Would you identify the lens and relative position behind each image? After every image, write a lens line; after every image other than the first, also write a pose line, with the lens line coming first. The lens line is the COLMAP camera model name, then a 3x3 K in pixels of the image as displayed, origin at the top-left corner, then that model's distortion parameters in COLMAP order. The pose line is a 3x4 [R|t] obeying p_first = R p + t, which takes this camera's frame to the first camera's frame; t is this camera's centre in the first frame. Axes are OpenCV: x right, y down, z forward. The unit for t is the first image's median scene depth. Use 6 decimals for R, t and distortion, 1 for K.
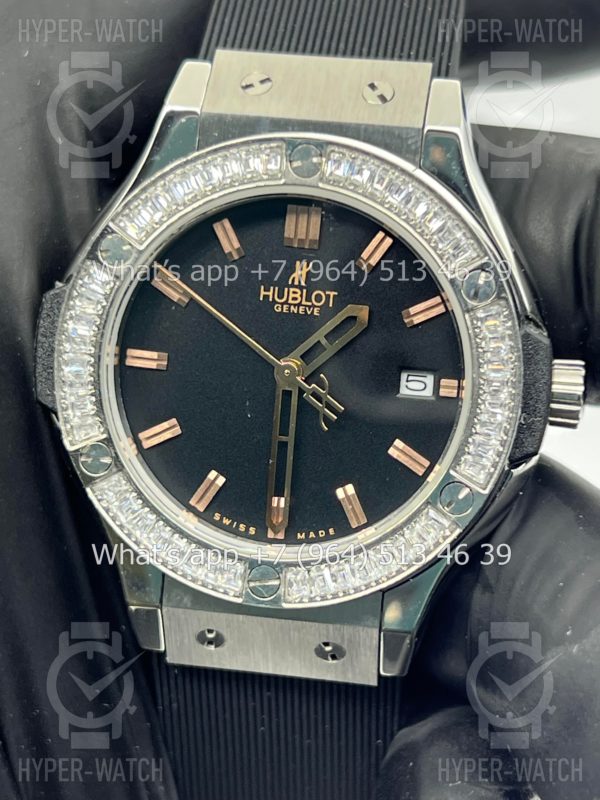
lens RADIAL K [[1960.4, 0, 301.7], [0, 1960.4, 399.4], [0, 0, 1]] dist [0.307781, 0.000000]
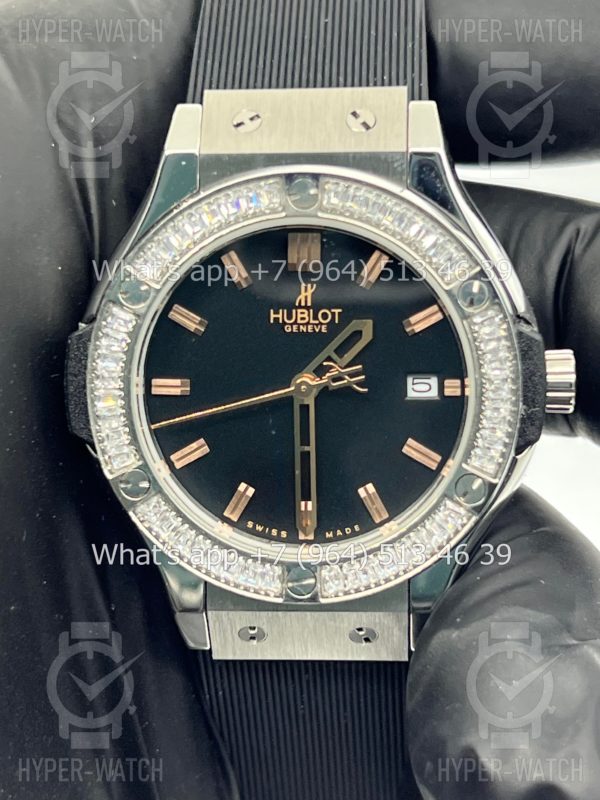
lens RADIAL K [[1960.4, 0, 302.7], [0, 1960.4, 404.2], [0, 0, 1]] dist [0.307781, 0.000000]
pose [[0.993674, -0.099410, 0.052248, -0.064954], [0.096386, 0.993681, 0.057517, -0.066795], [-0.057636, -0.052117, 0.996976, -0.080853]]
